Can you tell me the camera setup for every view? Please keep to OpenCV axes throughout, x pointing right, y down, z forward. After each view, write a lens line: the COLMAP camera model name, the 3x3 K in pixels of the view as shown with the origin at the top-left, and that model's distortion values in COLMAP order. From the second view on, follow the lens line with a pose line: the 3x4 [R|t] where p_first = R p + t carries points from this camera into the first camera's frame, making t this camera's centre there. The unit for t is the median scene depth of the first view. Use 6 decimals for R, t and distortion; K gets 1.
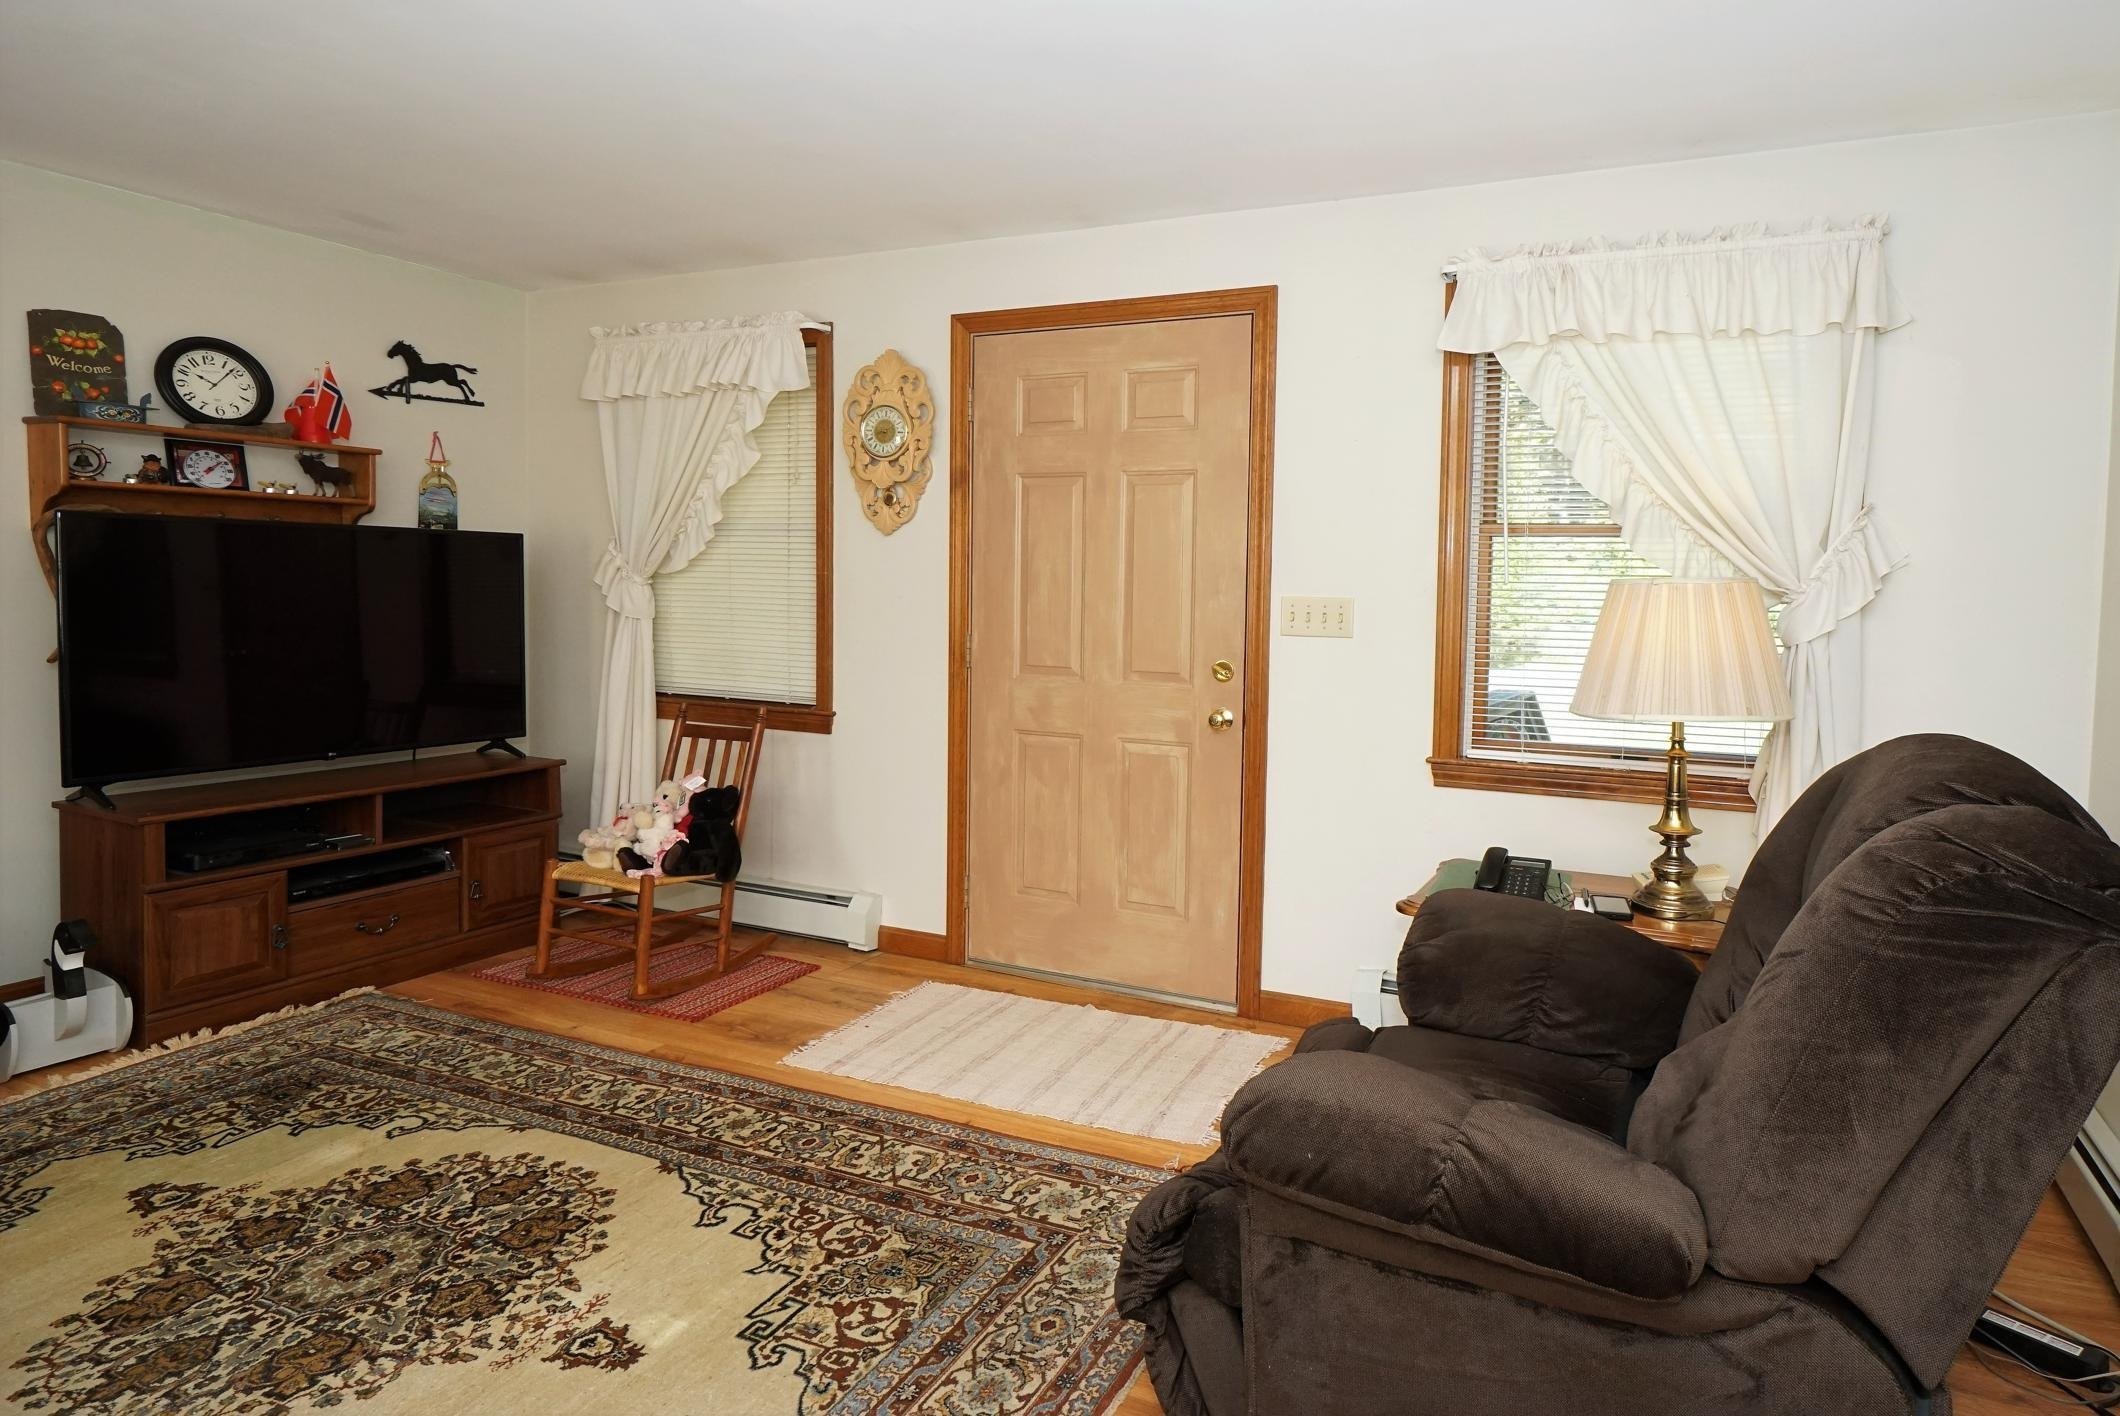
lens RADIAL K [[1078.4, 0, 1061.9], [0, 1078.4, 696.3], [0, 0, 1]] dist [0.011640, 0.001509]
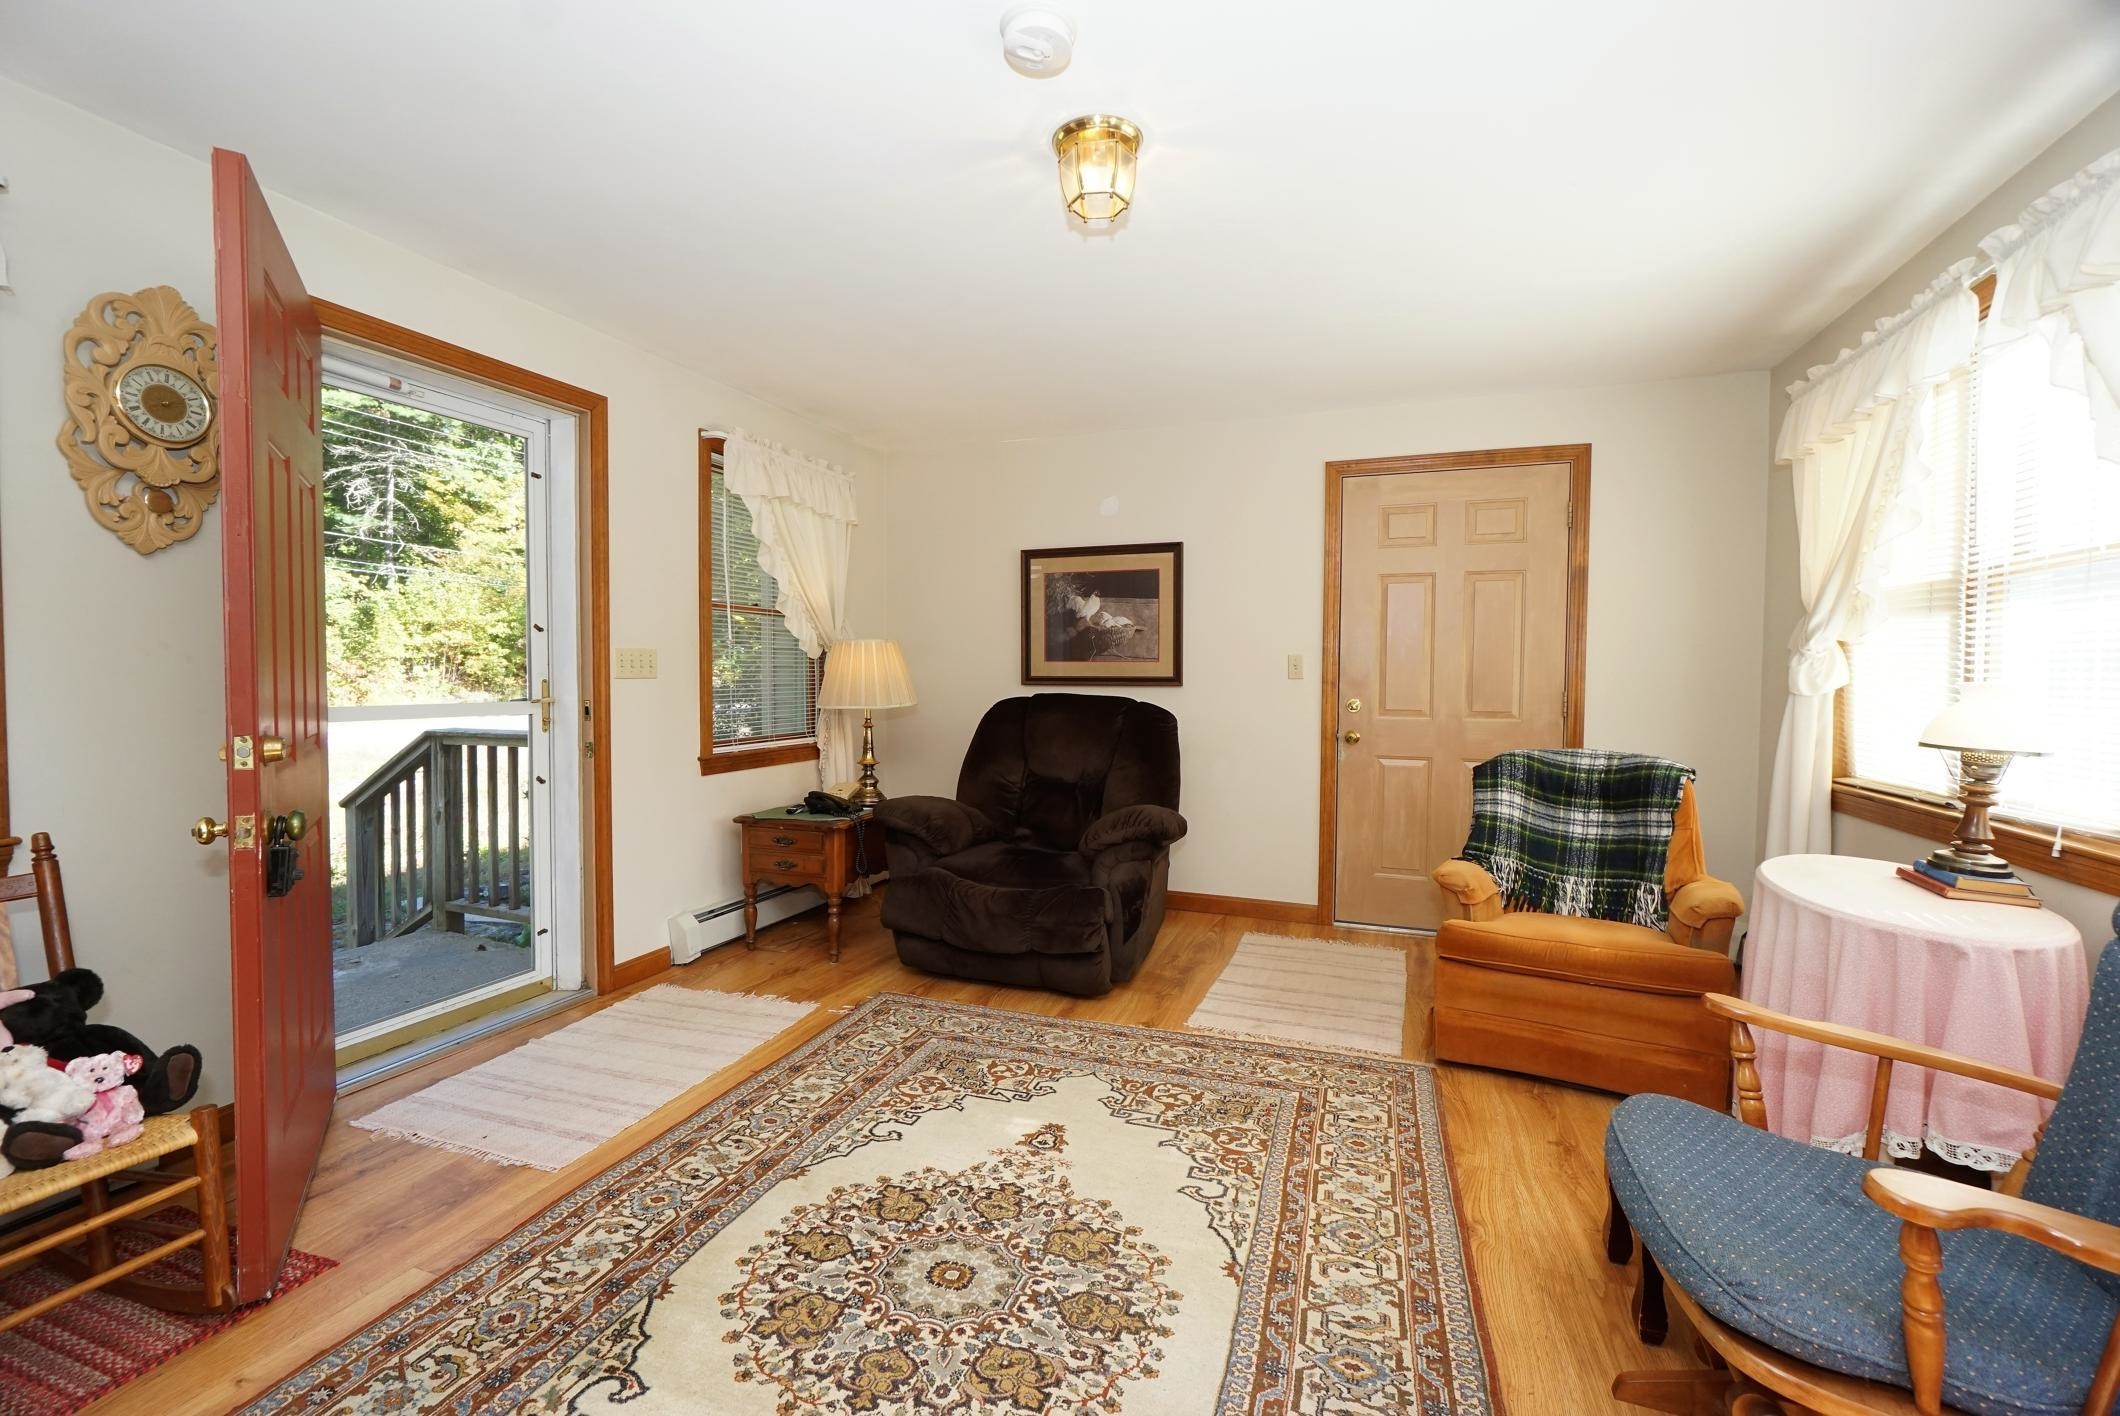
lens RADIAL K [[914.8, 0, 1057.5], [0, 914.8, 710.3], [0, 0, 1]] dist [0.002722, 0.000397]
pose [[-0.052829, -0.053796, 0.997153, -1.298774], [0.091706, 0.994067, 0.058488, -0.049965], [-0.994384, 0.094535, -0.047582, 0.771997]]
